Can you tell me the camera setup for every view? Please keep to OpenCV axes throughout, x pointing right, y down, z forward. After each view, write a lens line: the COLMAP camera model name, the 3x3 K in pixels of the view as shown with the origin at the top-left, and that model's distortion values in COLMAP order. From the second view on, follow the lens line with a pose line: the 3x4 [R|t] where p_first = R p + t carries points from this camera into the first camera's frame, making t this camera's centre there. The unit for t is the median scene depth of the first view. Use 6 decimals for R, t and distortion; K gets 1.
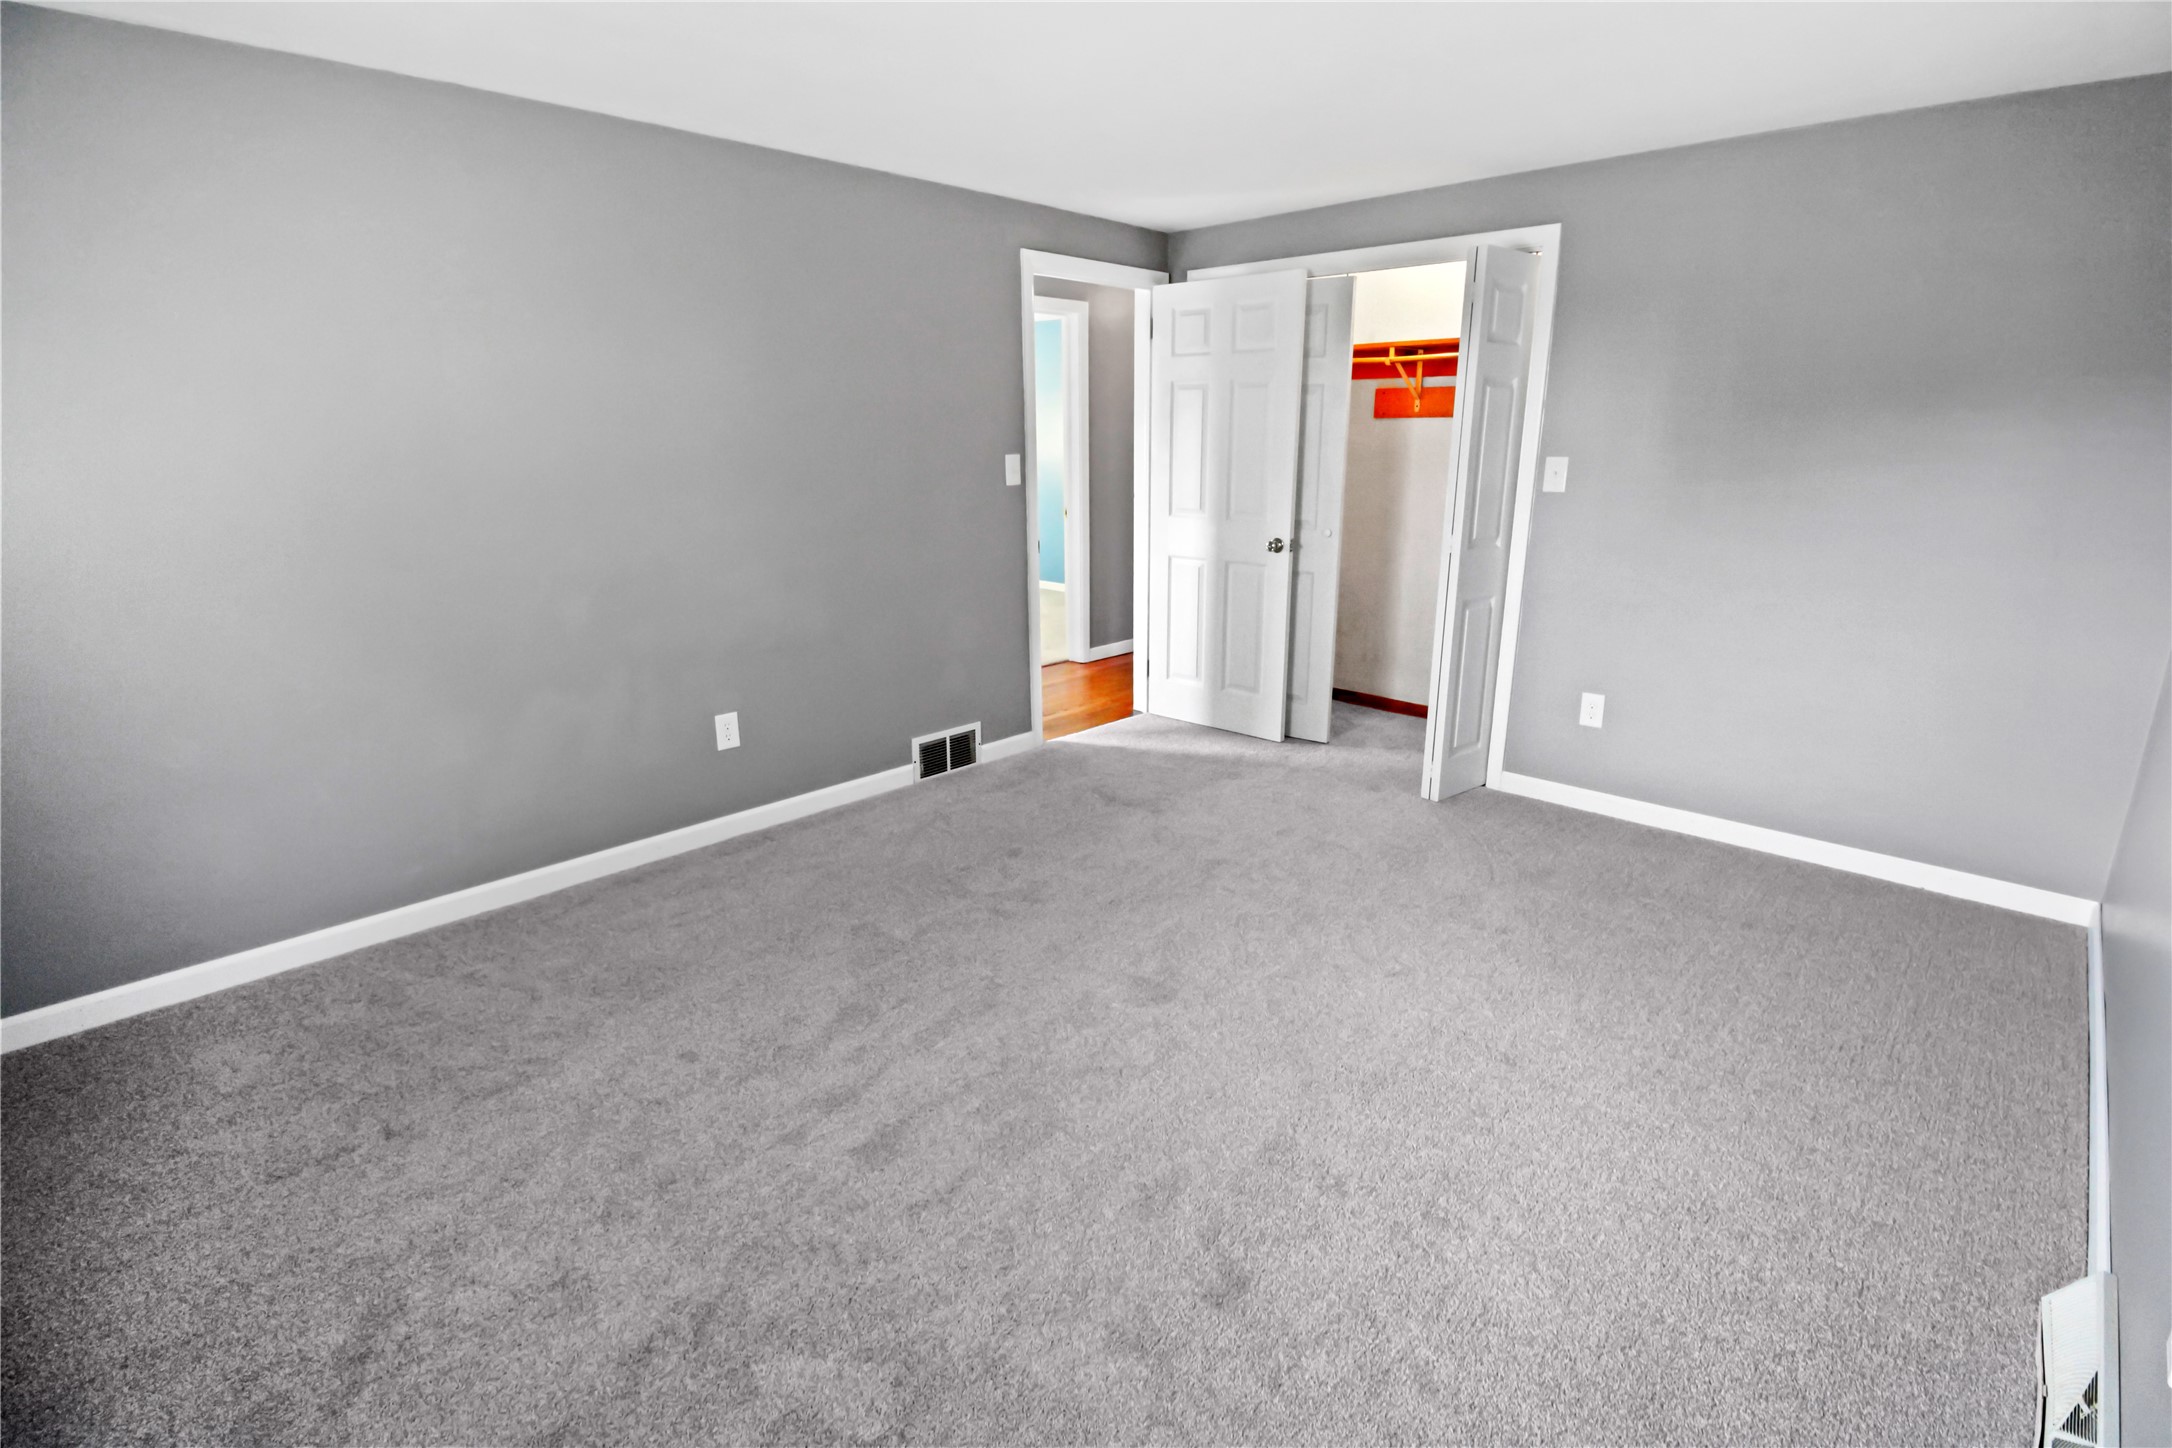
lens RADIAL K [[1055.8, 0, 1086.0], [0, 1055.8, 724.0], [0, 0, 1]] dist [0.001125, -0.000003]
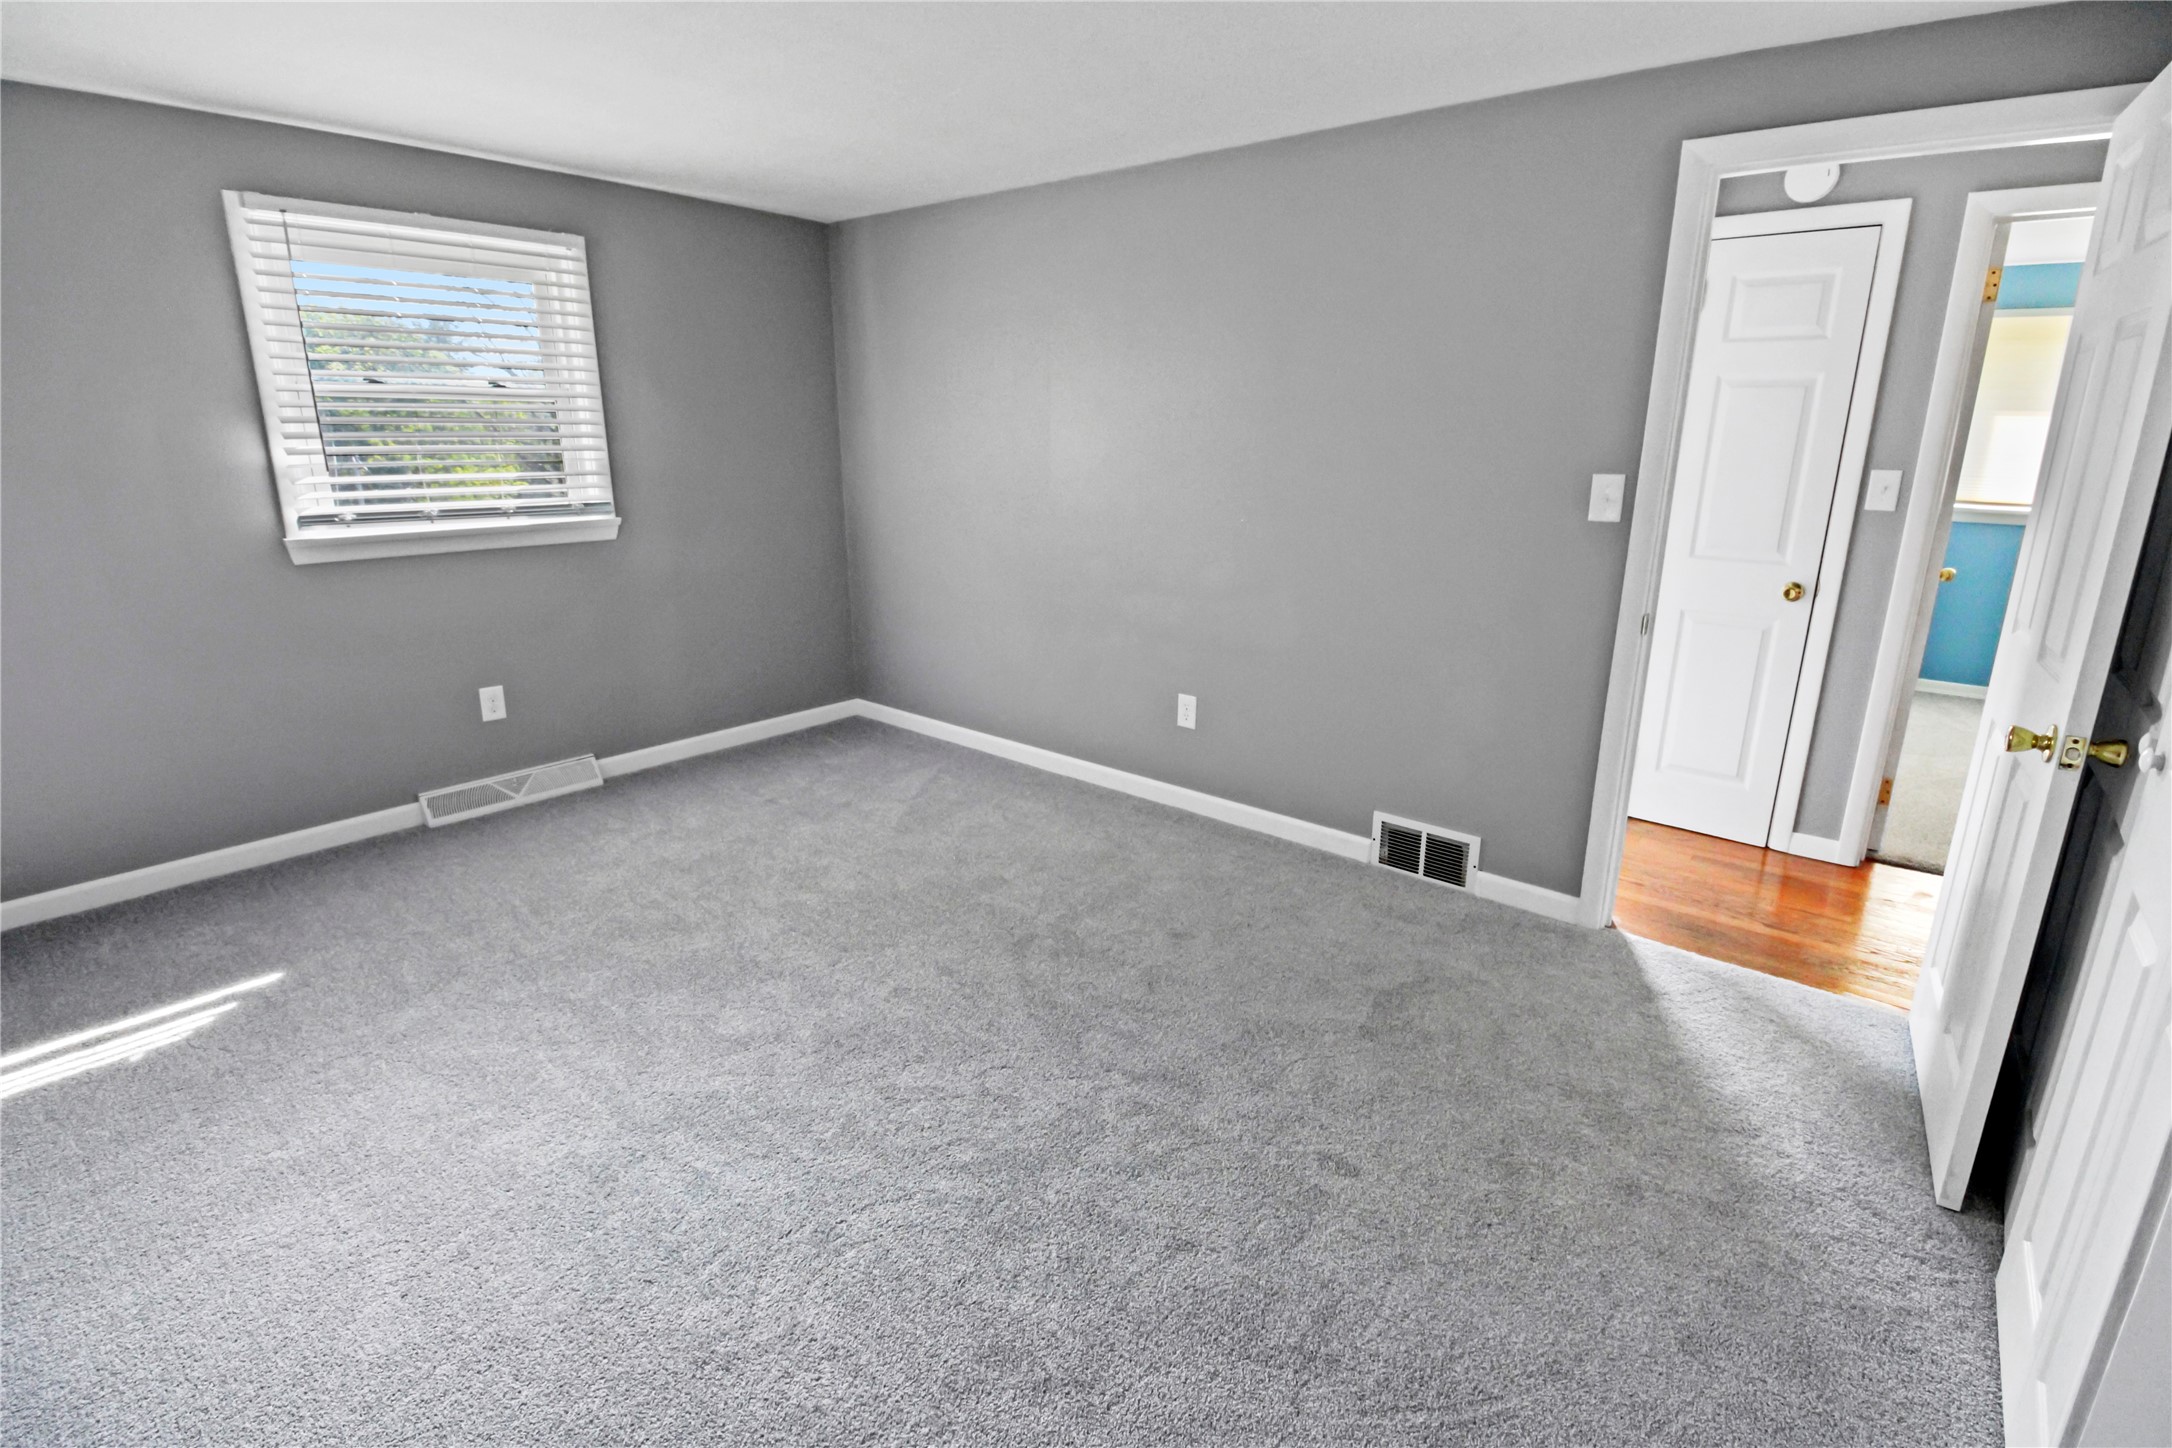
lens RADIAL K [[1018.5, 0, 1086.0], [0, 1018.5, 724.0], [0, 0, 1]] dist [-0.027214, -0.000131]
pose [[0.049189, 0.280346, -0.958638, 0.555298], [-0.278131, 0.925680, 0.256436, -0.186043], [0.959283, 0.254013, 0.123506, 0.666632]]
